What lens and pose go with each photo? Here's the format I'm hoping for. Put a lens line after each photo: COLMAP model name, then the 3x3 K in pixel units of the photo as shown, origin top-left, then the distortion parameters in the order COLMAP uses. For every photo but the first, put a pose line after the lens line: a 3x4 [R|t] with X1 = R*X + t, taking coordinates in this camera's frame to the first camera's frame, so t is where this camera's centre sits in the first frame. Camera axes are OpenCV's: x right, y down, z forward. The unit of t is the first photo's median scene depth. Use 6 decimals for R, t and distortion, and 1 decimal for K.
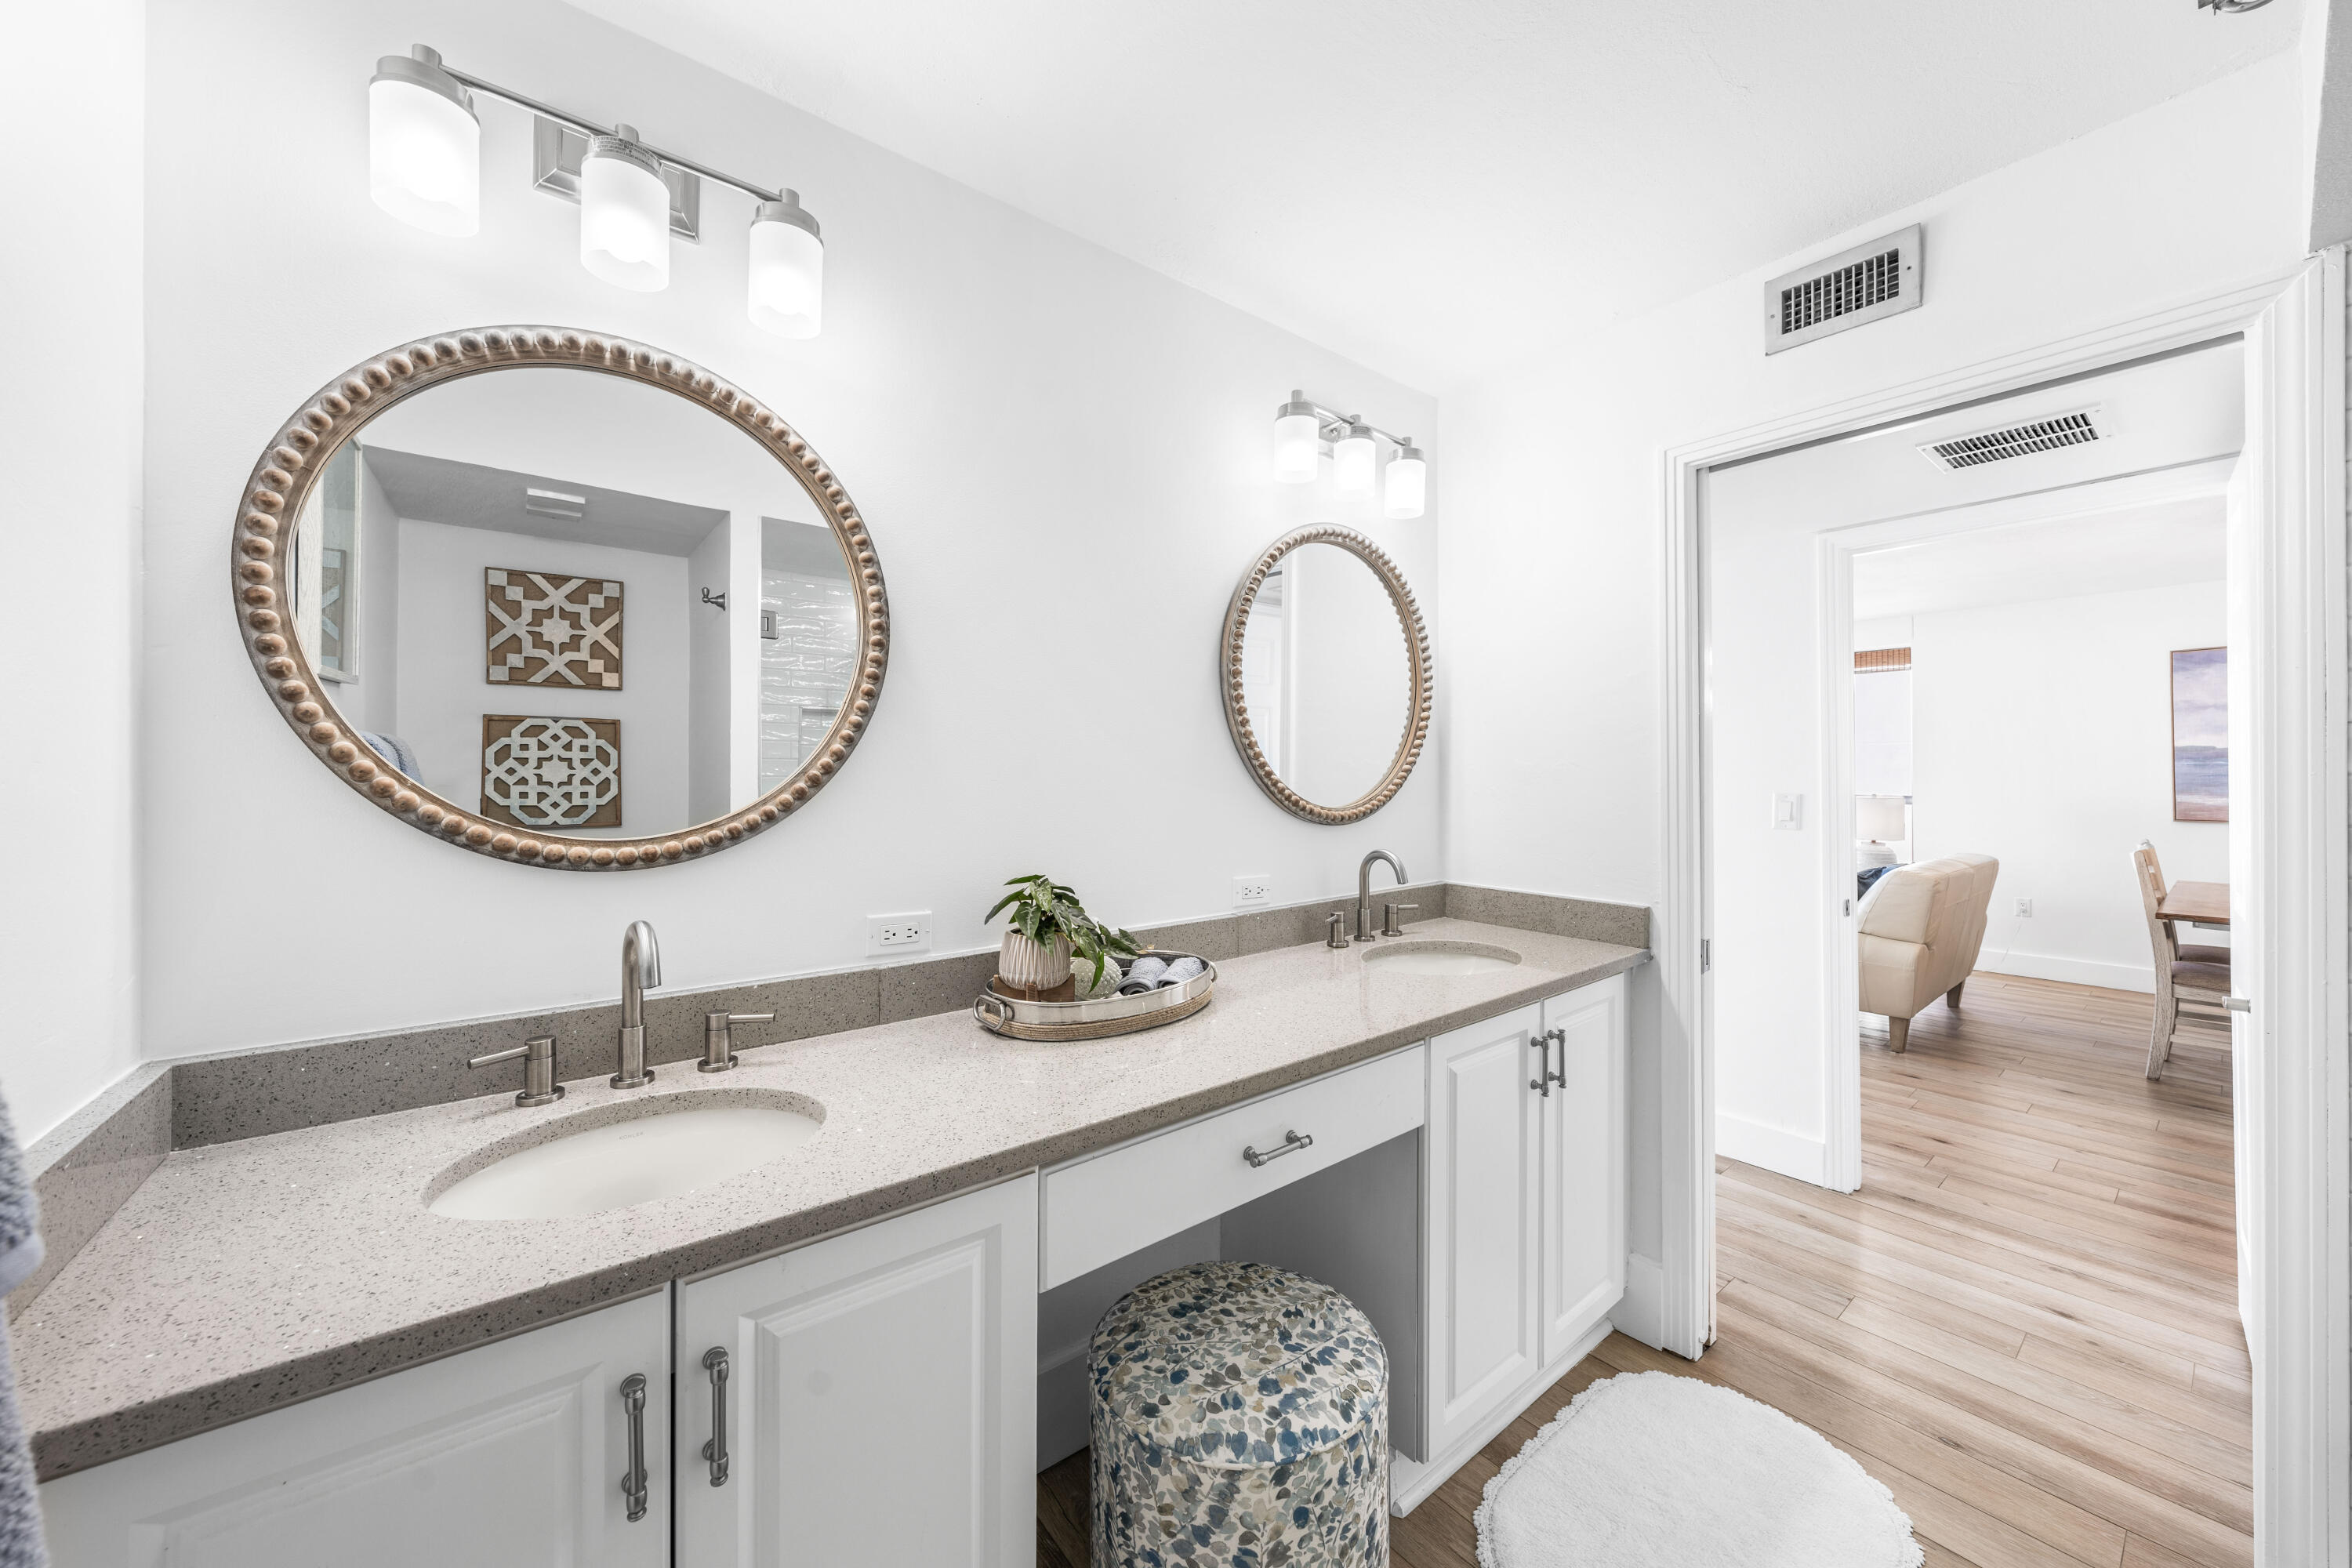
lens RADIAL K [[830.5, 0, 1178.7], [0, 830.5, 769.4], [0, 0, 1]] dist [-0.008780, -0.000126]
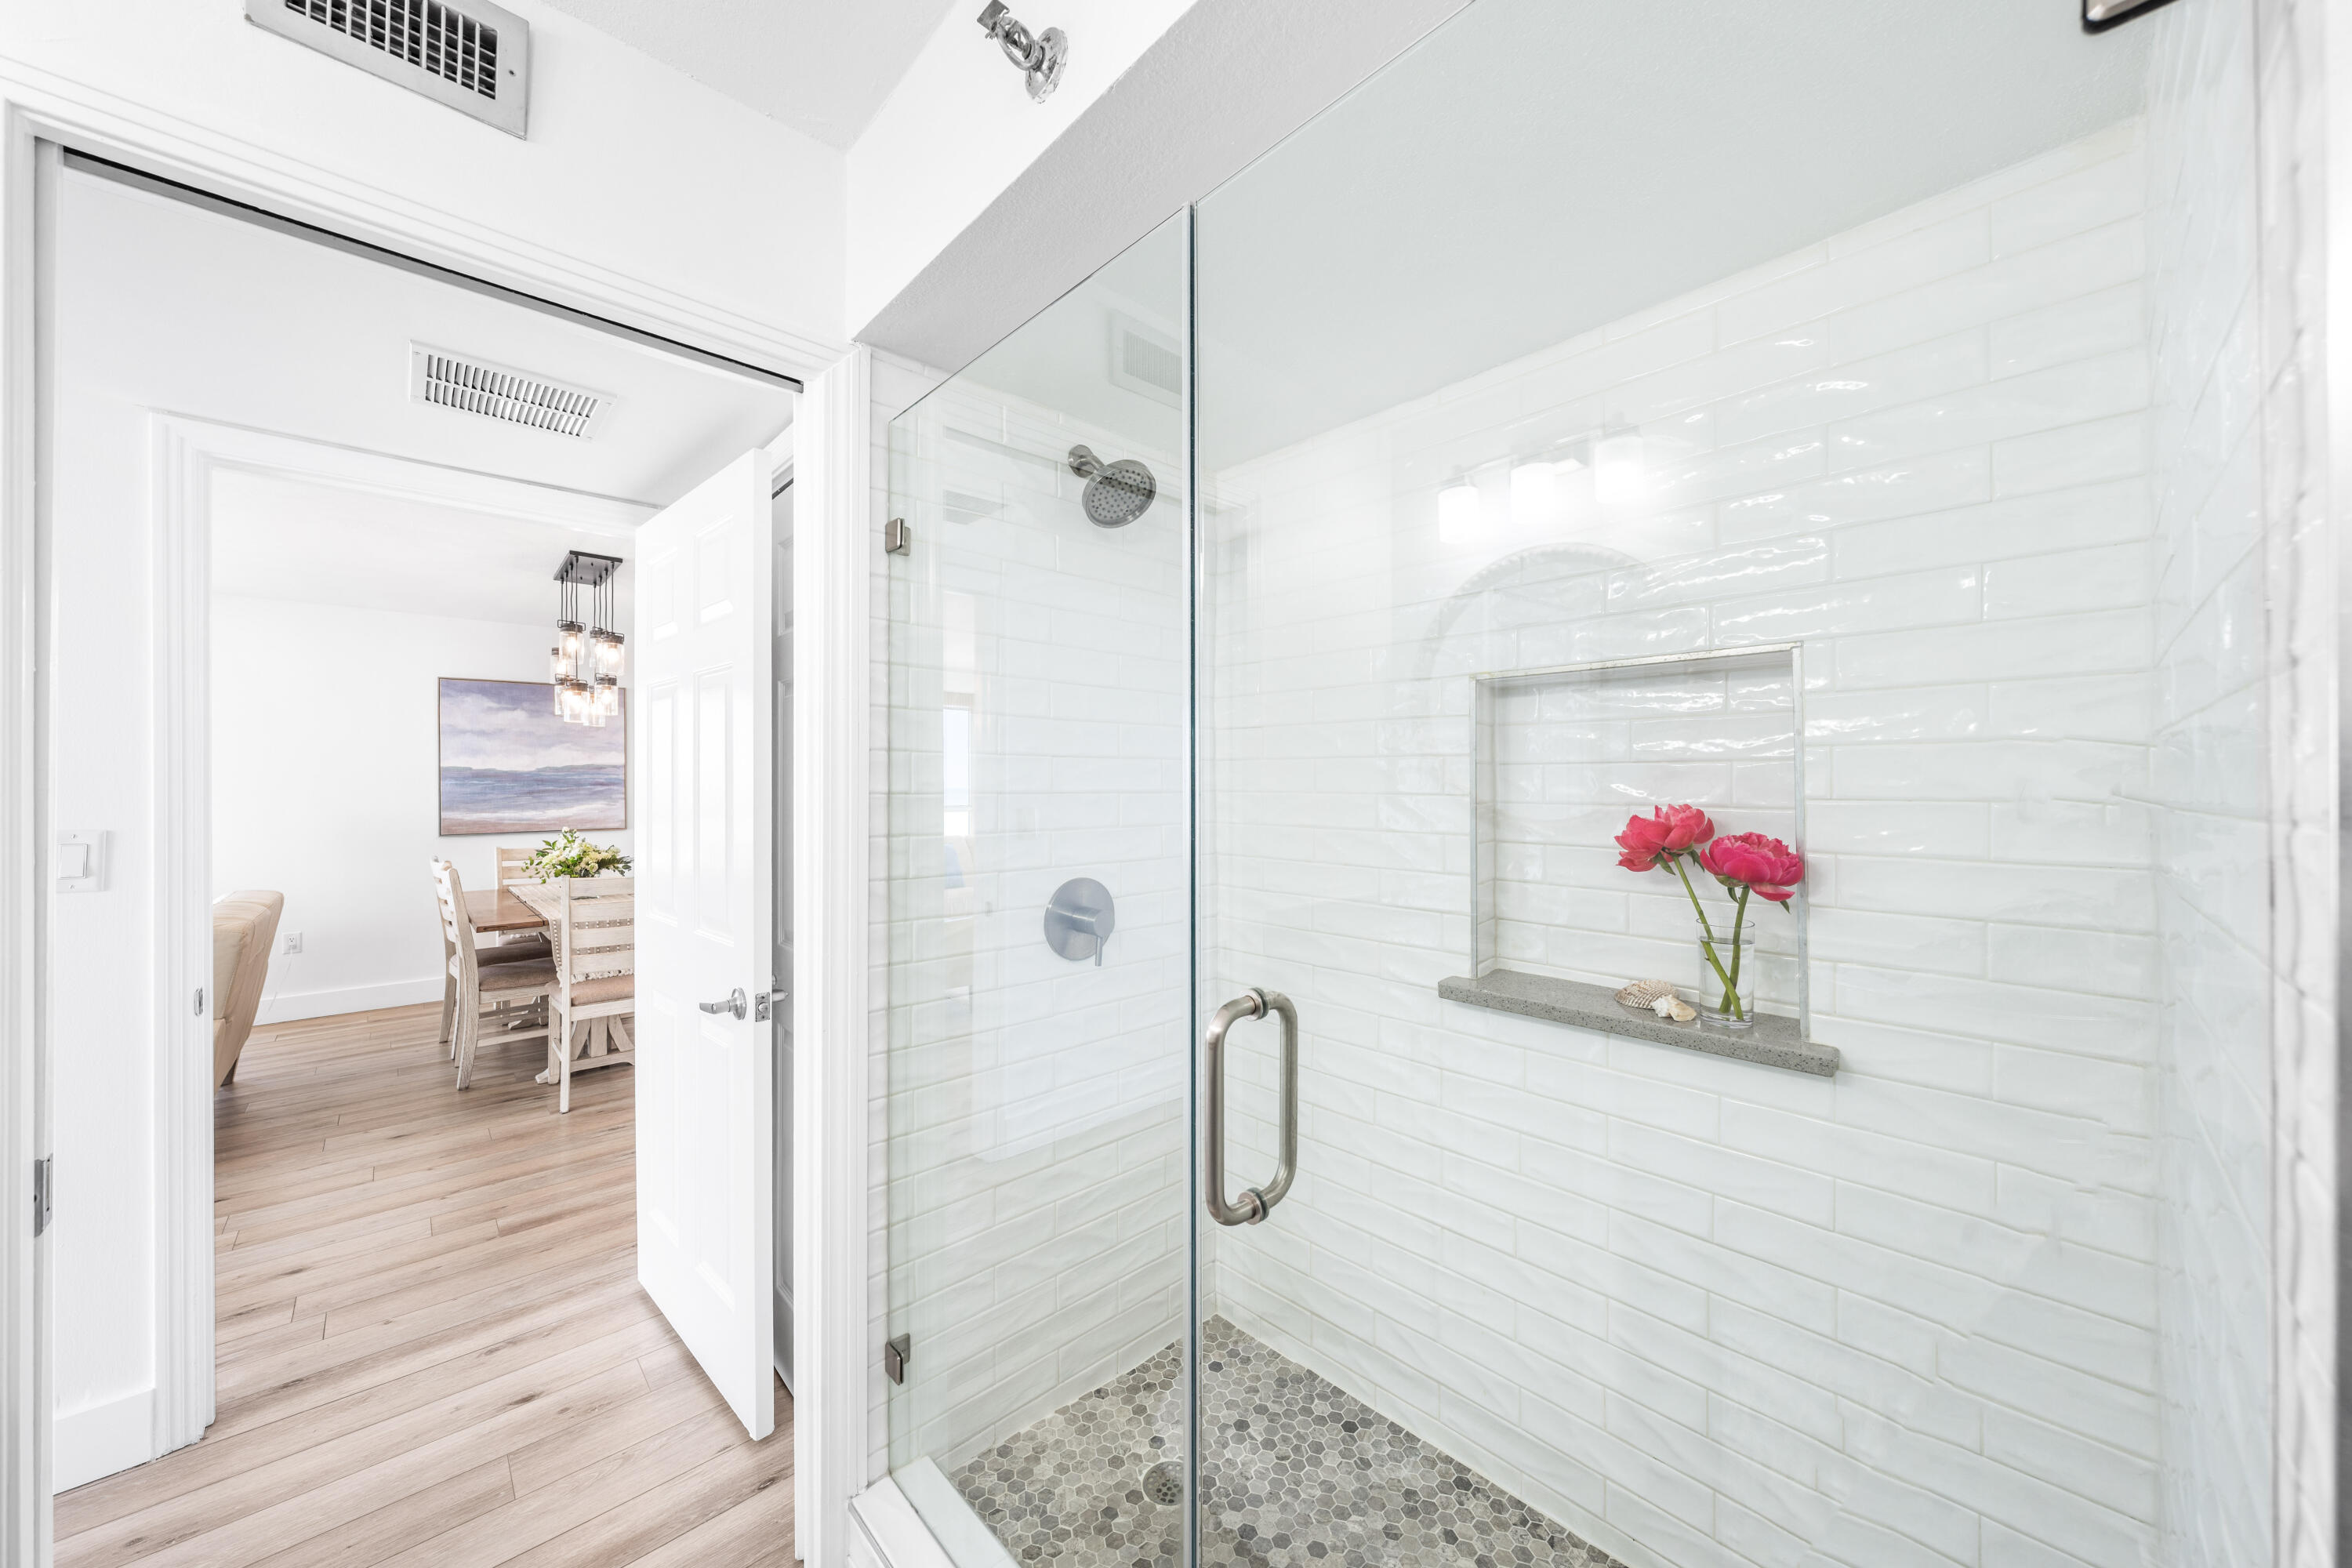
lens RADIAL K [[830.5, 0, 1179.2], [0, 830.5, 781.1], [0, 0, 1]] dist [-0.008780, -0.000126]
pose [[-0.107251, 0.008133, 0.994199, 0.081646], [-0.000599, 0.999966, -0.008244, -0.001482], [-0.994232, -0.001480, -0.107243, 0.293520]]
